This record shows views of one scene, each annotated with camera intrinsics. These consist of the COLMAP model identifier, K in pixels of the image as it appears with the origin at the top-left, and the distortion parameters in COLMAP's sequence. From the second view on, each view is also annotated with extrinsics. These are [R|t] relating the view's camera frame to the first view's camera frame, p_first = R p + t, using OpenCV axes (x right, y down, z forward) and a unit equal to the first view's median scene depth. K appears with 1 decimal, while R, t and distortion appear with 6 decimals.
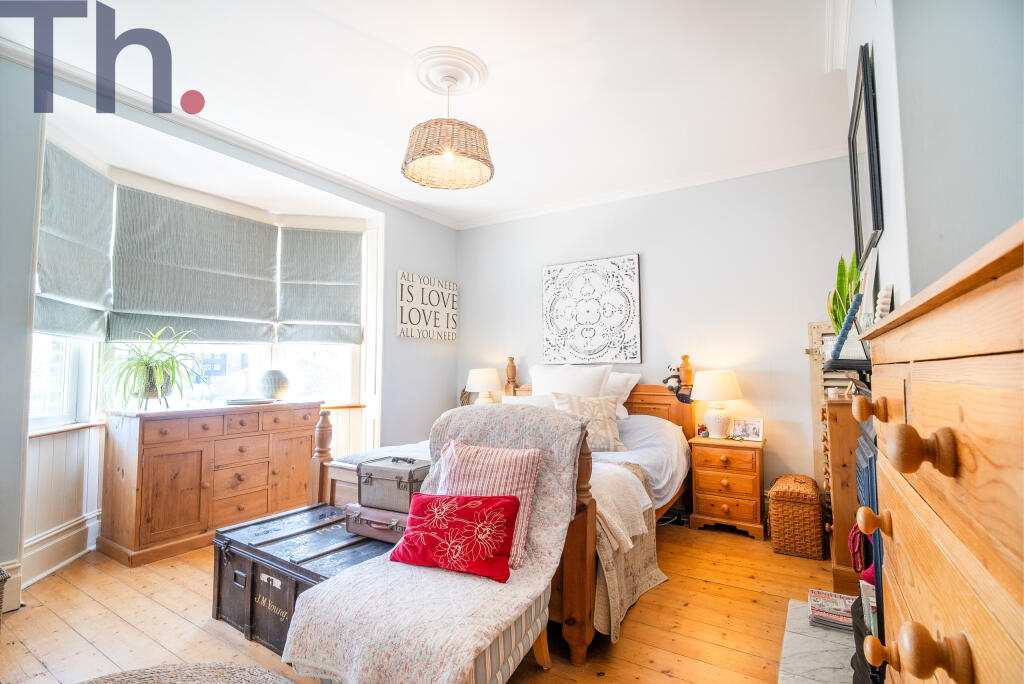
lens RADIAL K [[472.2, 0, 517.1], [0, 472.2, 343.0], [0, 0, 1]] dist [-0.002051, -0.003553]
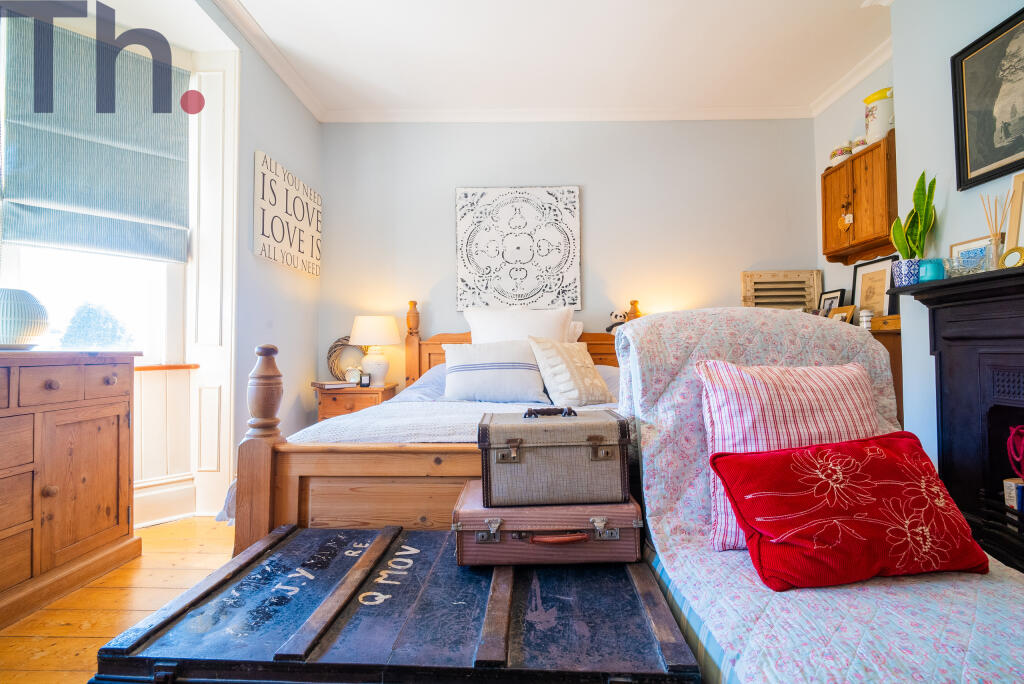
lens RADIAL K [[472.2, 0, 515.3], [0, 472.2, 341.2], [0, 0, 1]] dist [-0.002051, -0.003553]
pose [[0.857428, 0.008554, 0.514534, -0.292123], [-0.024862, 0.999383, 0.024818, 0.079924], [-0.514004, -0.034072, 0.857111, 0.289517]]
